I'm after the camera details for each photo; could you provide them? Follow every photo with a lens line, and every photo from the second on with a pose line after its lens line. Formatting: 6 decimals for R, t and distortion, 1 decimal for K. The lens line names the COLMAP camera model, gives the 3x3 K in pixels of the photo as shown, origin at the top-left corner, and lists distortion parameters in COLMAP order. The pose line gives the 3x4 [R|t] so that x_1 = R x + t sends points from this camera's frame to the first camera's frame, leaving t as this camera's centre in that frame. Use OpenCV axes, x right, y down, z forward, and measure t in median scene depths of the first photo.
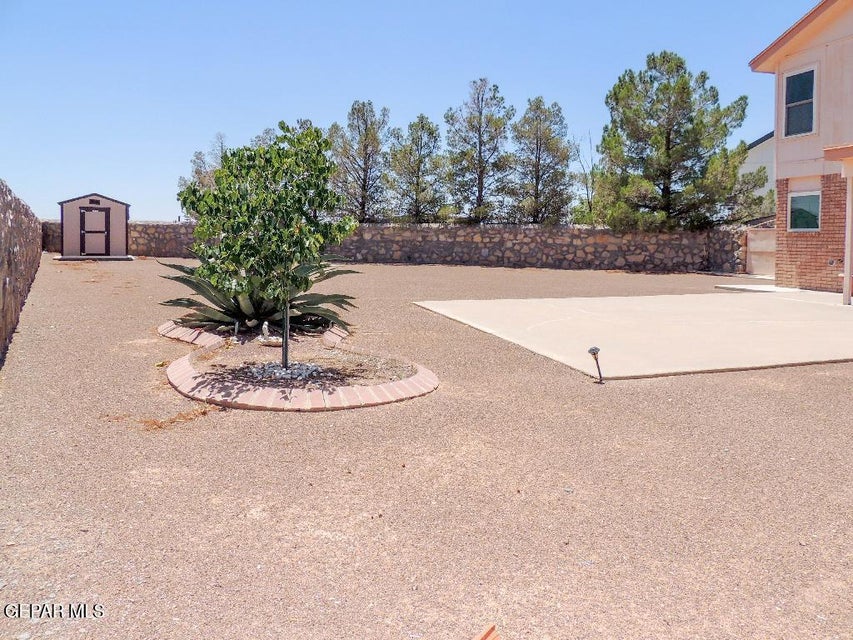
lens RADIAL K [[637.9, 0, 378.9], [0, 637.9, 265.9], [0, 0, 1]] dist [-0.028108, 0.003271]
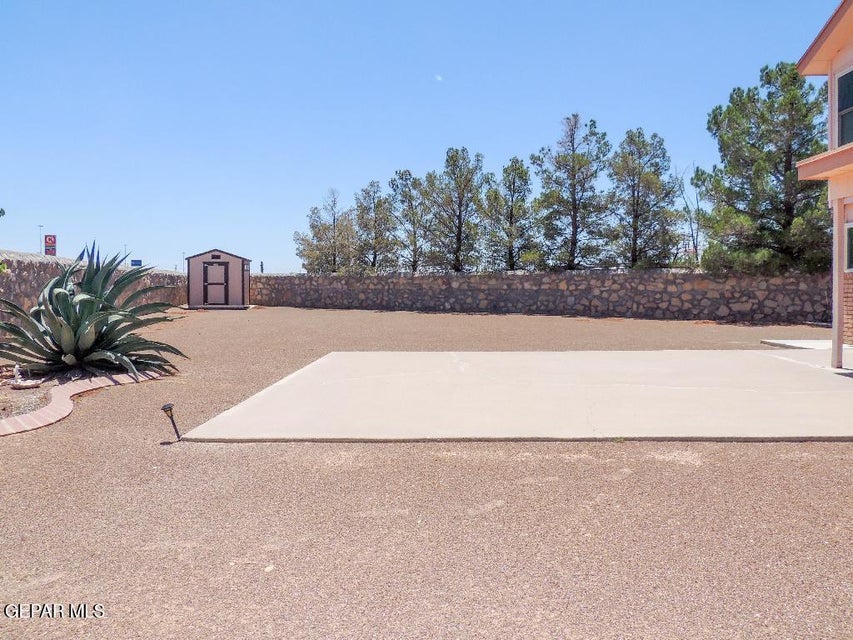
lens RADIAL K [[633.3, 0, 417.1], [0, 633.3, 294.3], [0, 0, 1]] dist [-0.021498, 0.004551]
pose [[0.951635, -0.007651, -0.307134, 0.230511], [-0.002426, 0.999472, -0.032414, -0.000296], [0.307220, 0.031591, 0.951114, 0.057903]]
